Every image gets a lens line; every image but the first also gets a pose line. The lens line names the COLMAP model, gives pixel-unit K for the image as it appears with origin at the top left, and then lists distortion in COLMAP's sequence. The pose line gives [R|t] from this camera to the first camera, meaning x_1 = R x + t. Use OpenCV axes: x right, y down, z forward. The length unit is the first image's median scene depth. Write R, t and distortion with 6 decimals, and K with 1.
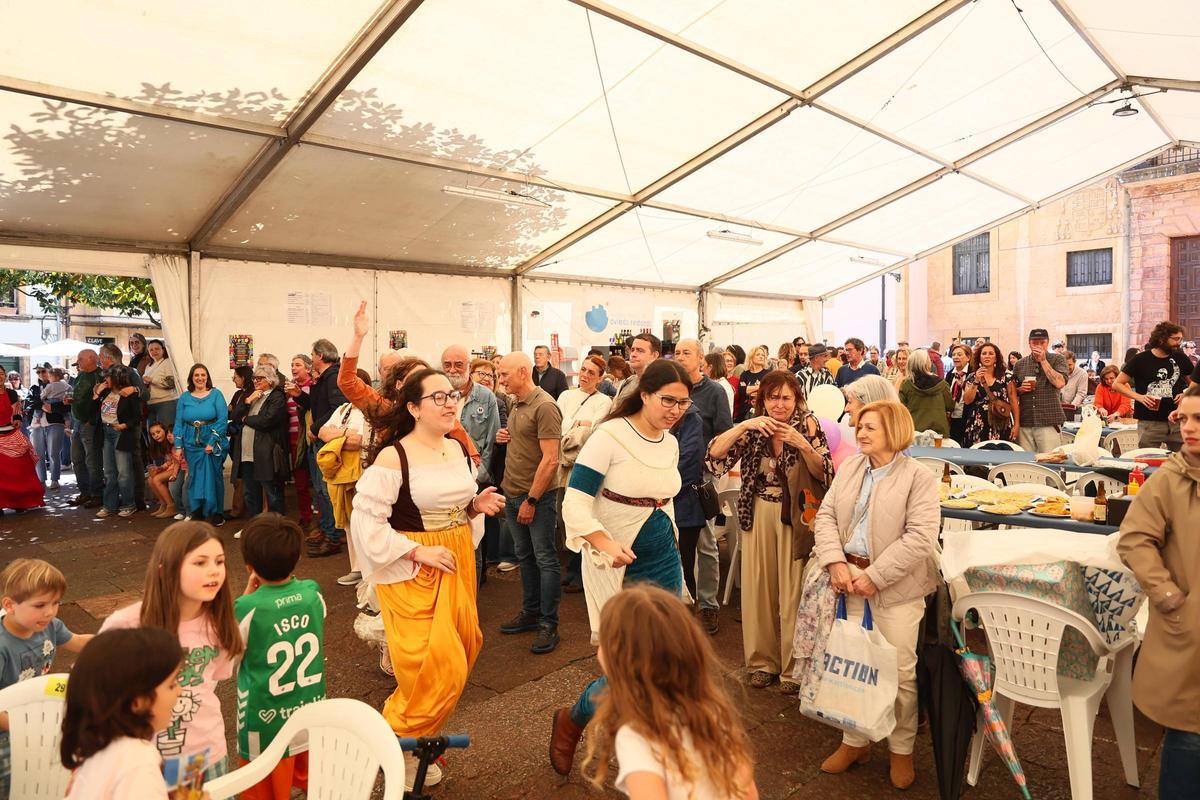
lens RADIAL K [[830.0, 0, 592.7], [0, 830.0, 397.7], [0, 0, 1]] dist [-0.106596, 0.088321]
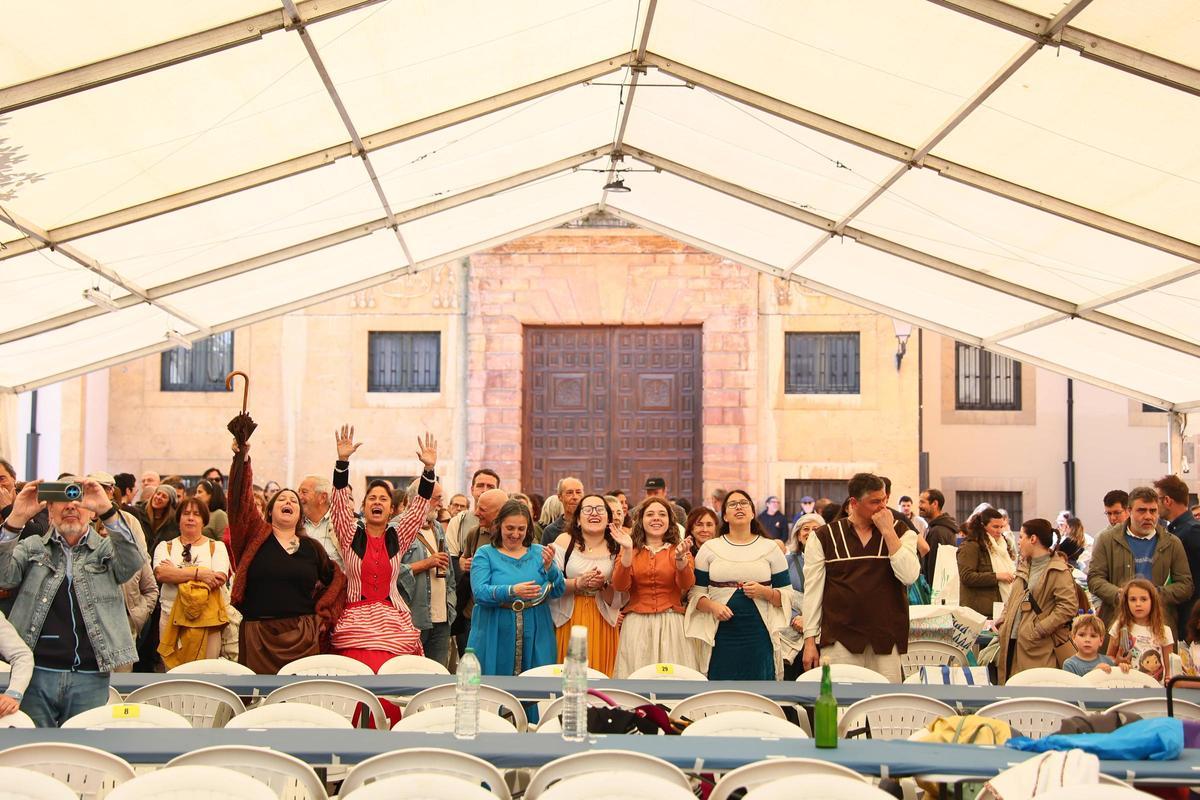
lens RADIAL K [[2271.4, 0, 600.0], [0, 2271.4, 400.0], [0, 0, 1]] dist [0.203034, 0.077646]
pose [[0.711333, 0.061873, 0.700126, -0.995054], [0.009827, 0.995145, -0.097930, 0.062909], [-0.702786, 0.076541, 0.707272, -0.583088]]
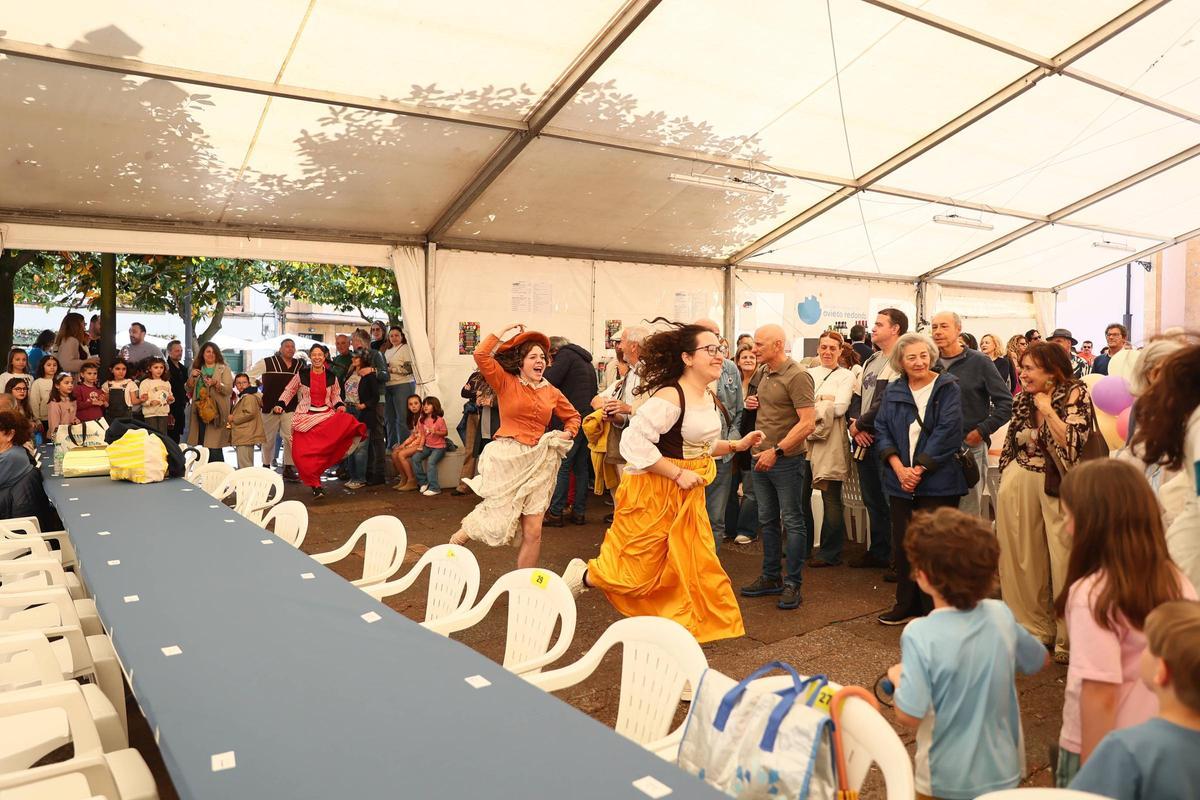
lens RADIAL K [[869.7, 0, 587.6], [0, 869.7, 395.3], [0, 0, 1]] dist [-0.089820, 0.082386]
pose [[0.976439, 0.014726, -0.215292, -0.043864], [-0.016756, 0.999831, -0.007608, 0.023476], [0.215143, 0.011036, 0.976520, -0.055719]]
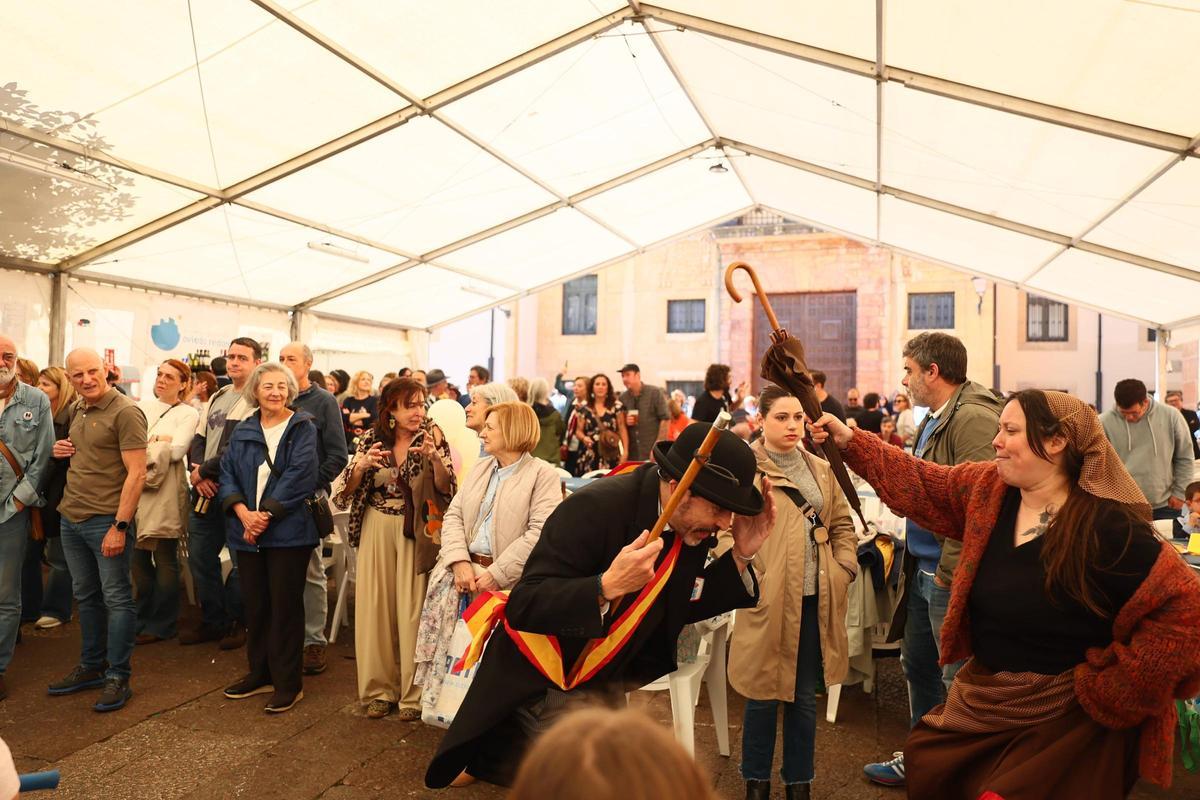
lens RADIAL K [[932.1, 0, 600.0], [0, 932.1, 400.0], [0, 0, 1]] dist [-0.077134, 0.099566]
pose [[0.895311, 0.033119, 0.444209, -0.019847], [-0.011101, 0.998581, -0.052078, 0.020937], [-0.445304, 0.041695, 0.894408, -0.026393]]
